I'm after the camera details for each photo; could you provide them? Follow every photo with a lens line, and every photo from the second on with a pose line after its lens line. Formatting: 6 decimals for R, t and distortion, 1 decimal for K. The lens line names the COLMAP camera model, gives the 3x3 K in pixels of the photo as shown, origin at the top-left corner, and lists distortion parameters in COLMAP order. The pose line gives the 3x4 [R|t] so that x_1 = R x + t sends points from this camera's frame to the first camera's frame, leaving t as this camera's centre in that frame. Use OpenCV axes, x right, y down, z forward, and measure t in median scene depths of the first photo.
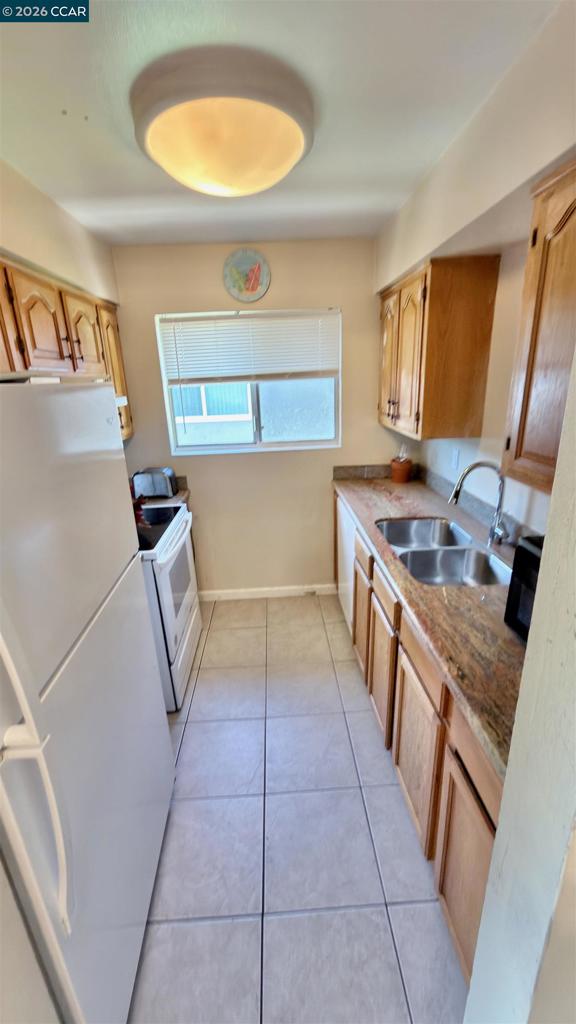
lens RADIAL K [[408.8, 0, 288.0], [0, 408.8, 512.0], [0, 0, 1]] dist [-0.001540, -0.000356]
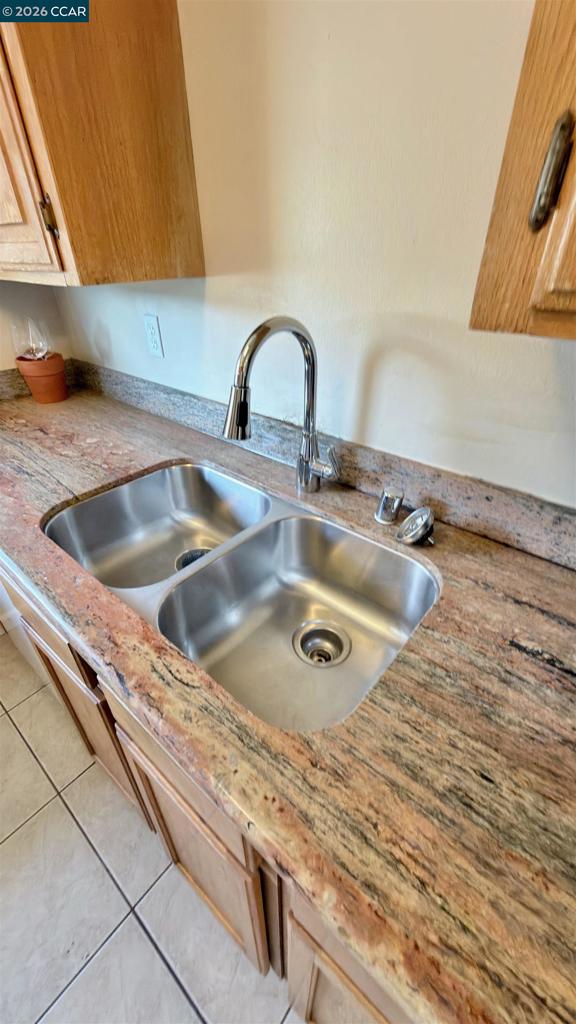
lens RADIAL K [[408.8, 0, 288.0], [0, 408.8, 512.0], [0, 0, 1]] dist [-0.001540, -0.000356]
pose [[0.678574, -0.375945, 0.631033, 0.121105], [0.216271, 0.923271, 0.317485, -0.053491], [-0.701972, -0.078963, 0.707814, 0.514757]]
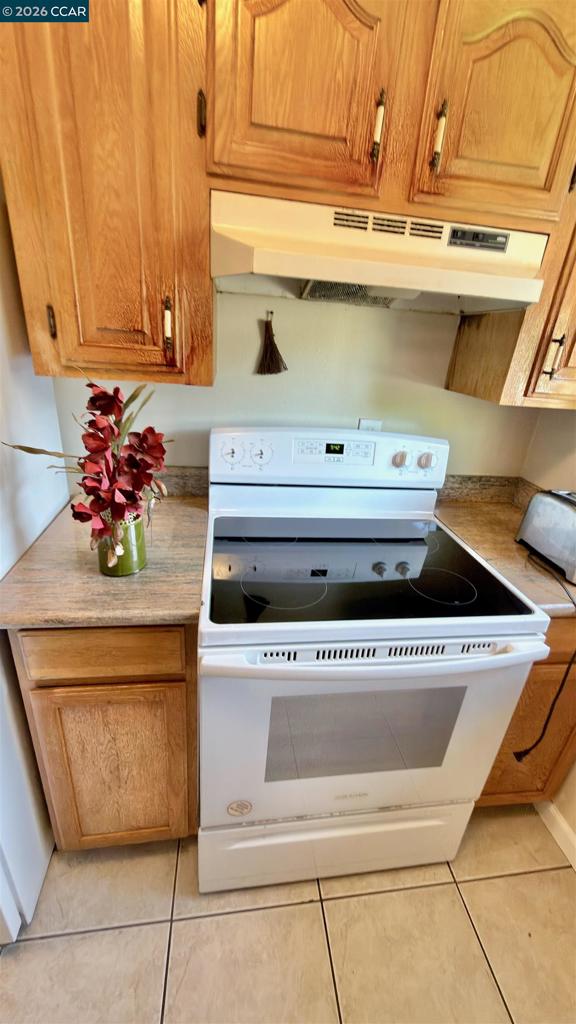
lens RADIAL K [[408.8, 0, 288.0], [0, 408.8, 512.0], [0, 0, 1]] dist [-0.001540, -0.000356]
pose [[0.088451, 0.437108, -0.895049, -0.000278], [-0.390966, 0.841696, 0.372416, -0.149306], [0.916145, 0.316993, 0.245343, 0.756577]]
